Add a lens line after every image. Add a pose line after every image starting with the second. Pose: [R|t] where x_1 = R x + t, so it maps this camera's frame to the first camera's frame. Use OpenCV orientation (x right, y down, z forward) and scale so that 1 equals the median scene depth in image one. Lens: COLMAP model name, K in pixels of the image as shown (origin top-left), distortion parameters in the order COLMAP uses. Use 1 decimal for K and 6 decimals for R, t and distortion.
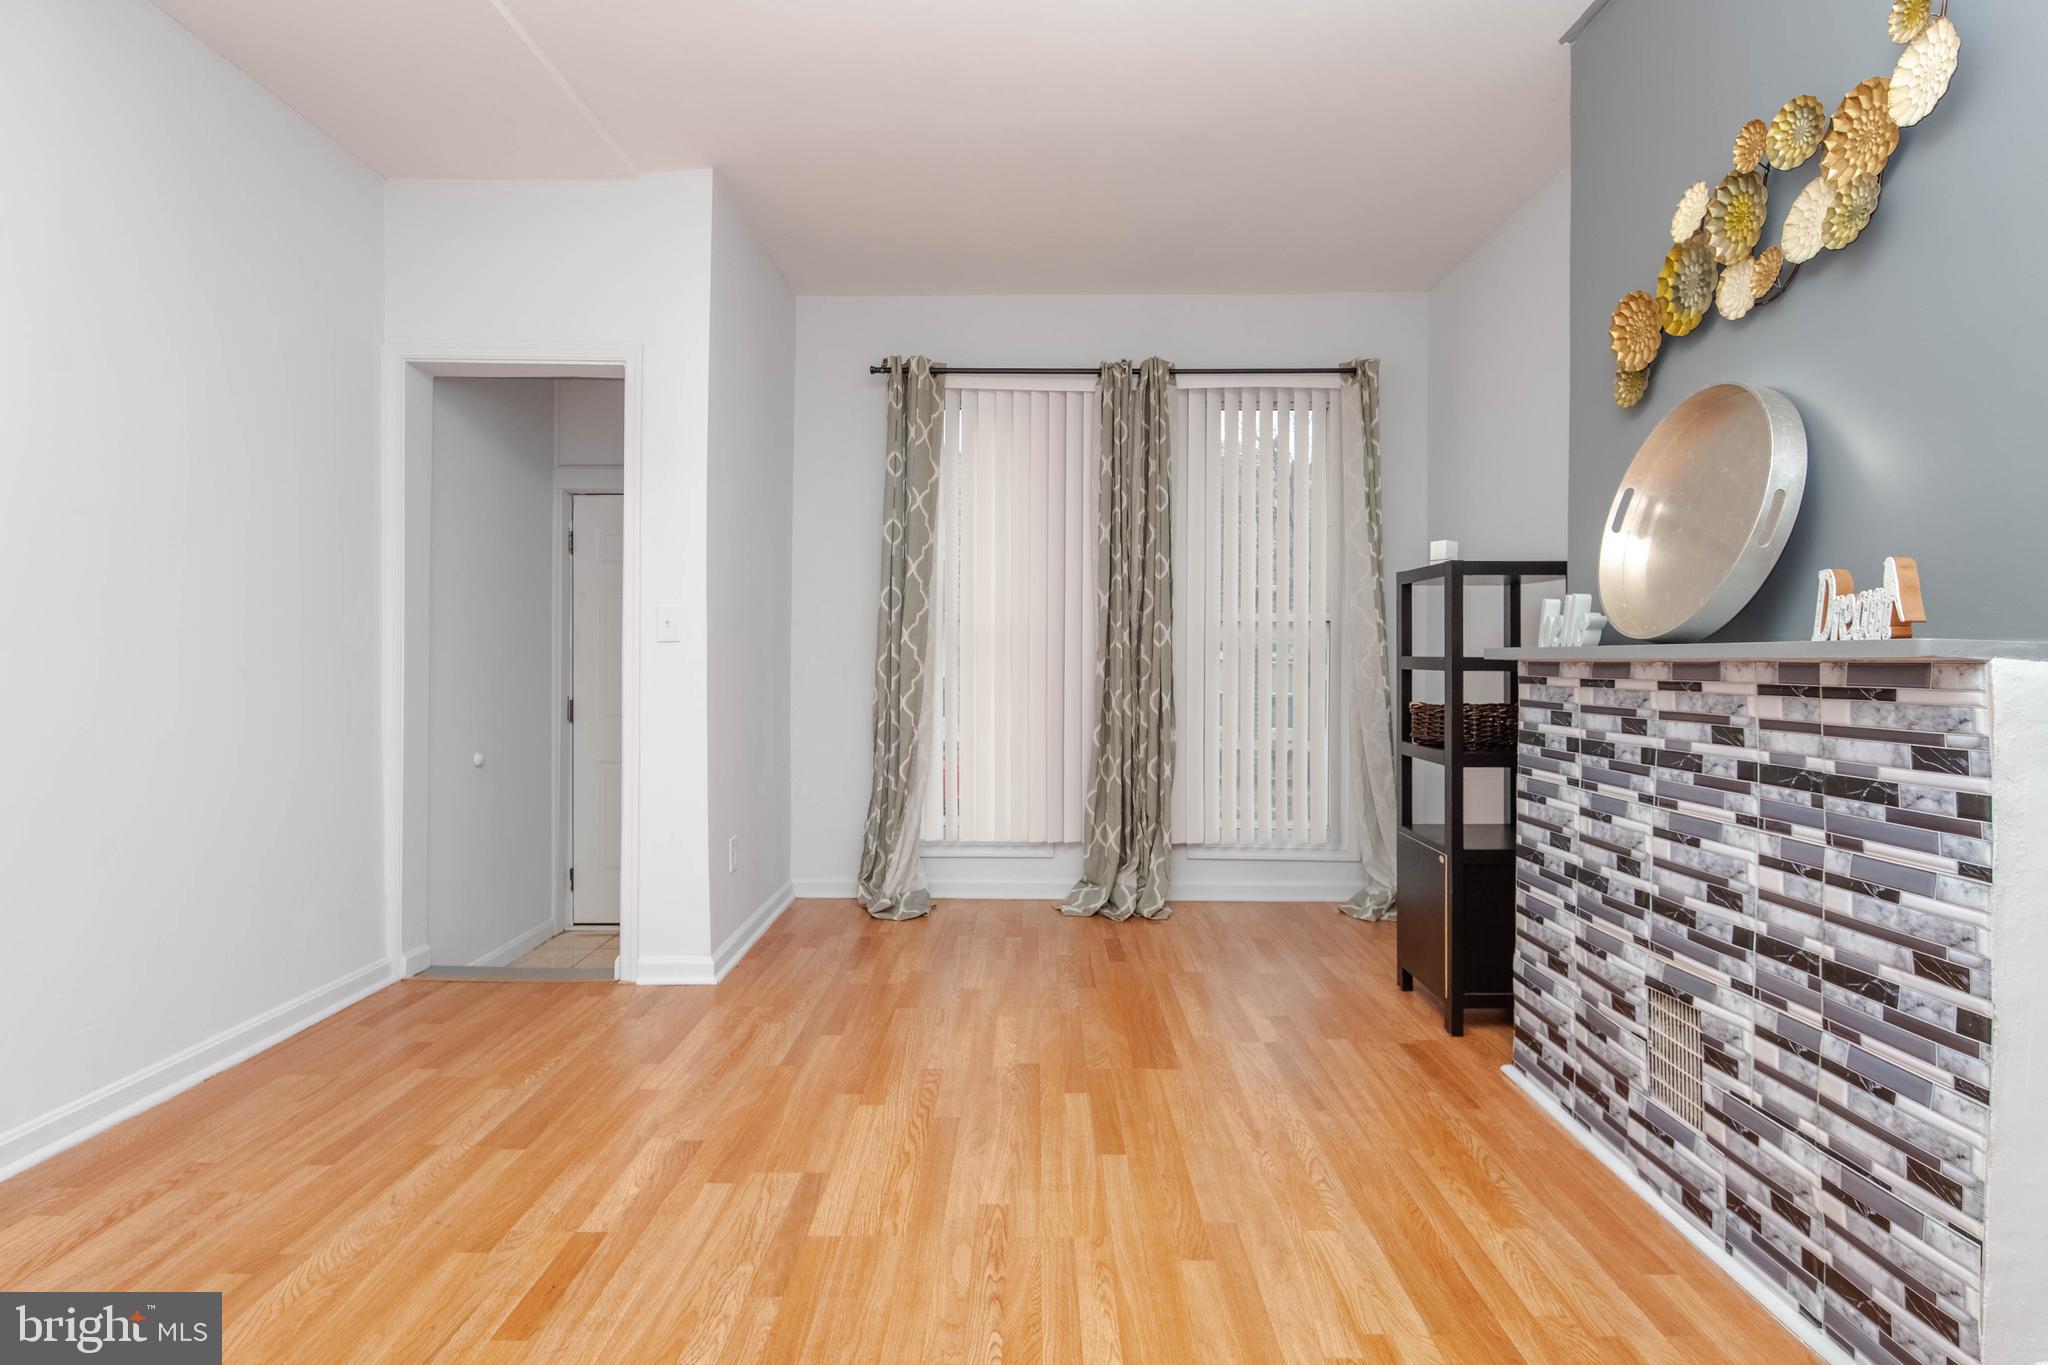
lens RADIAL K [[1028.3, 0, 1022.9], [0, 1028.3, 646.0], [0, 0, 1]] dist [0.007851, -0.010149]
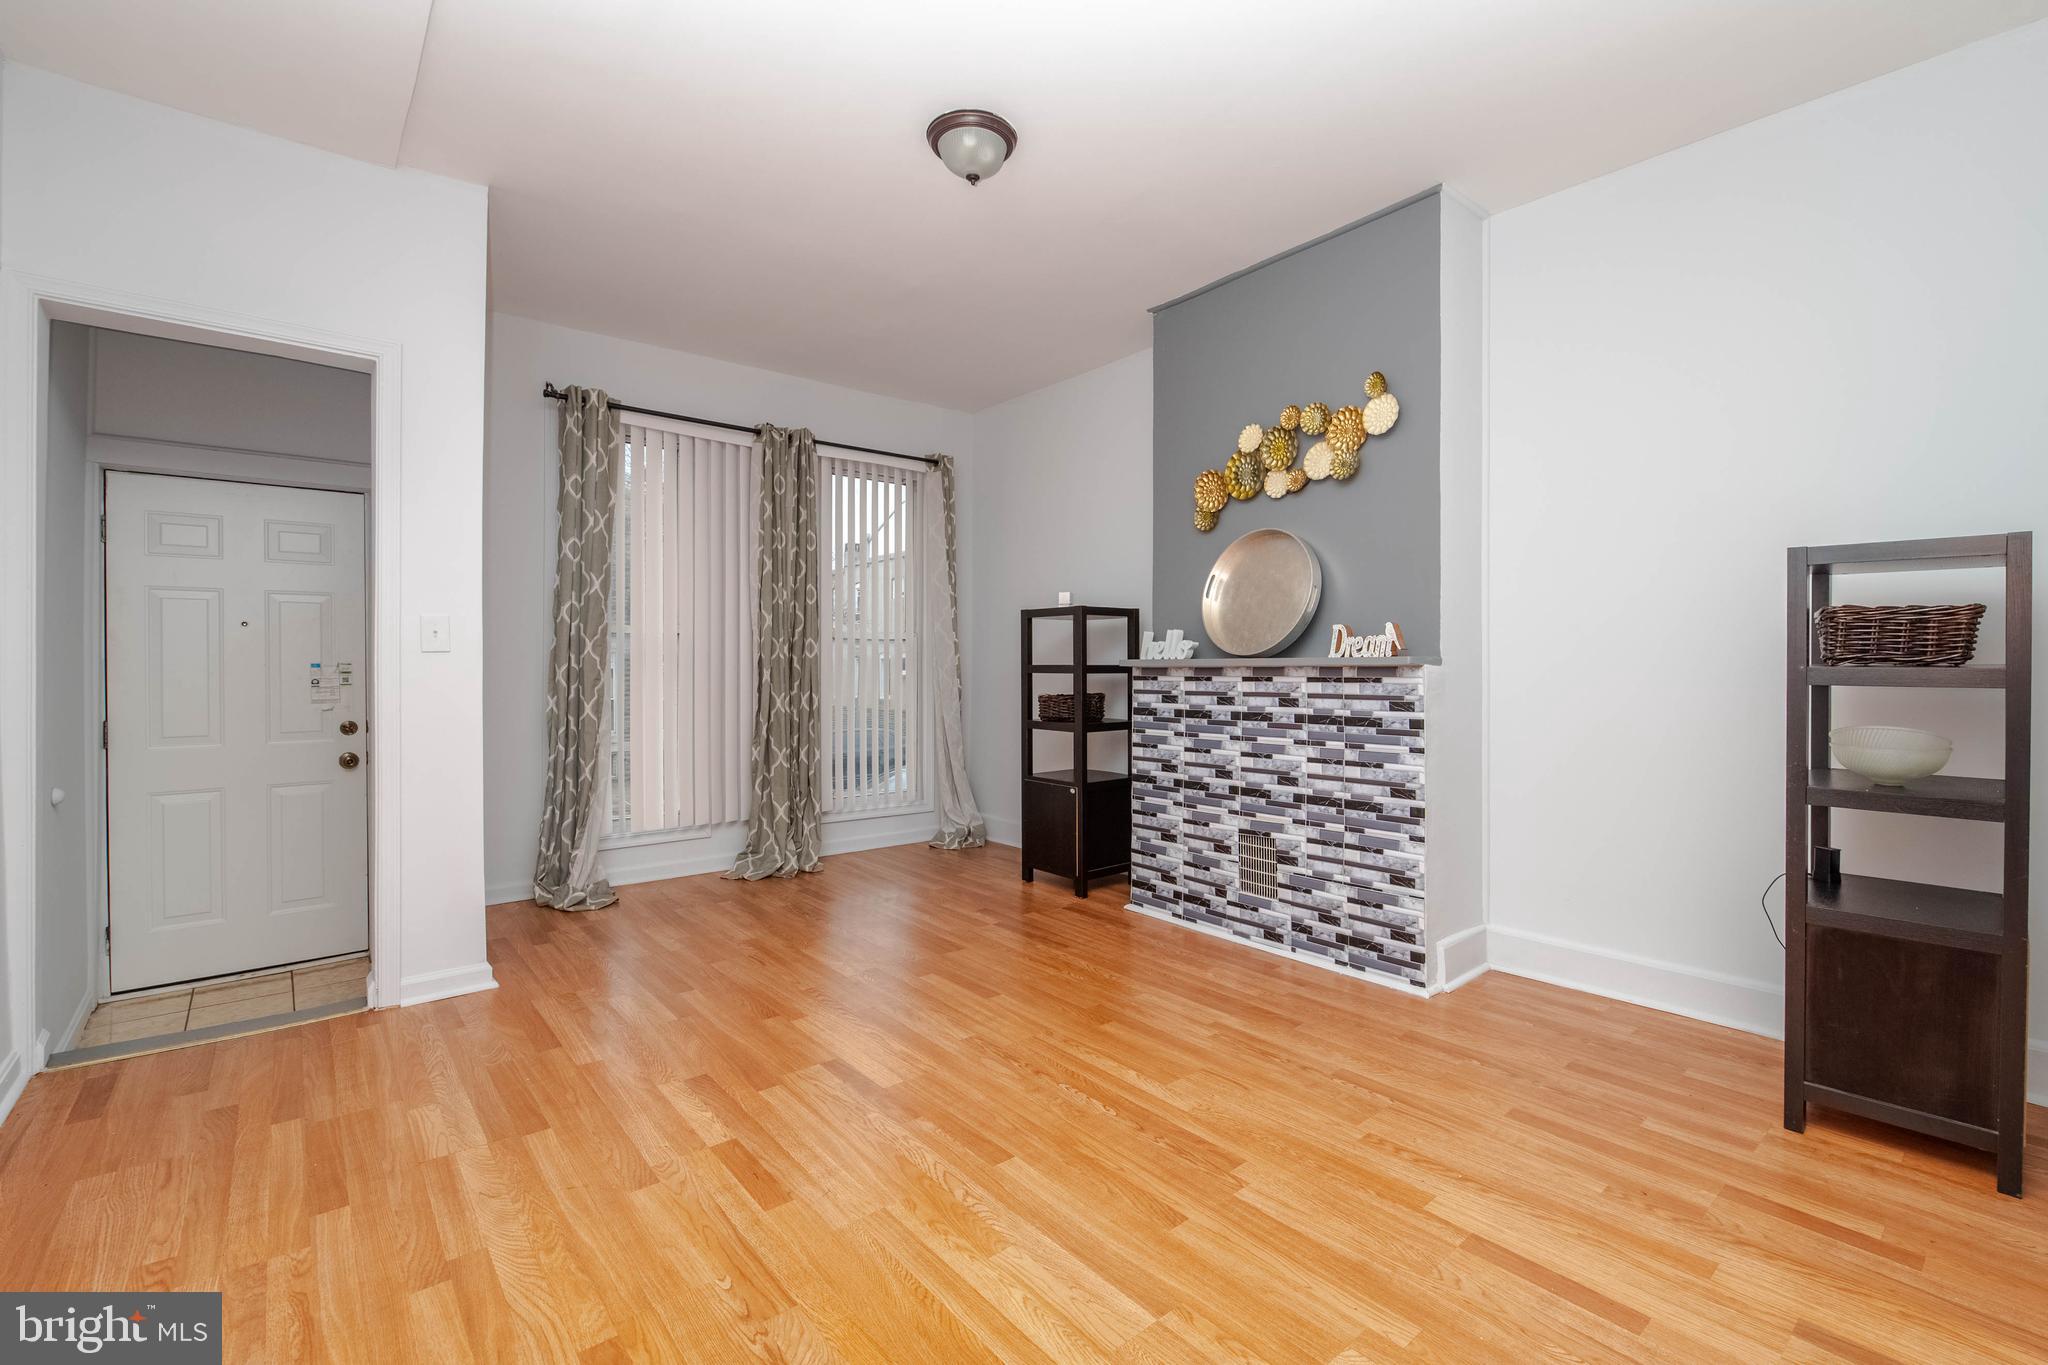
lens RADIAL K [[889.0, 0, 1031.3], [0, 889.0, 653.3], [0, 0, 1]] dist [0.000672, -0.003175]
pose [[0.765083, 0.006825, 0.643895, -0.746475], [-0.003894, 0.999975, -0.005971, 0.001355], [-0.643920, 0.002061, 0.765090, -0.026865]]
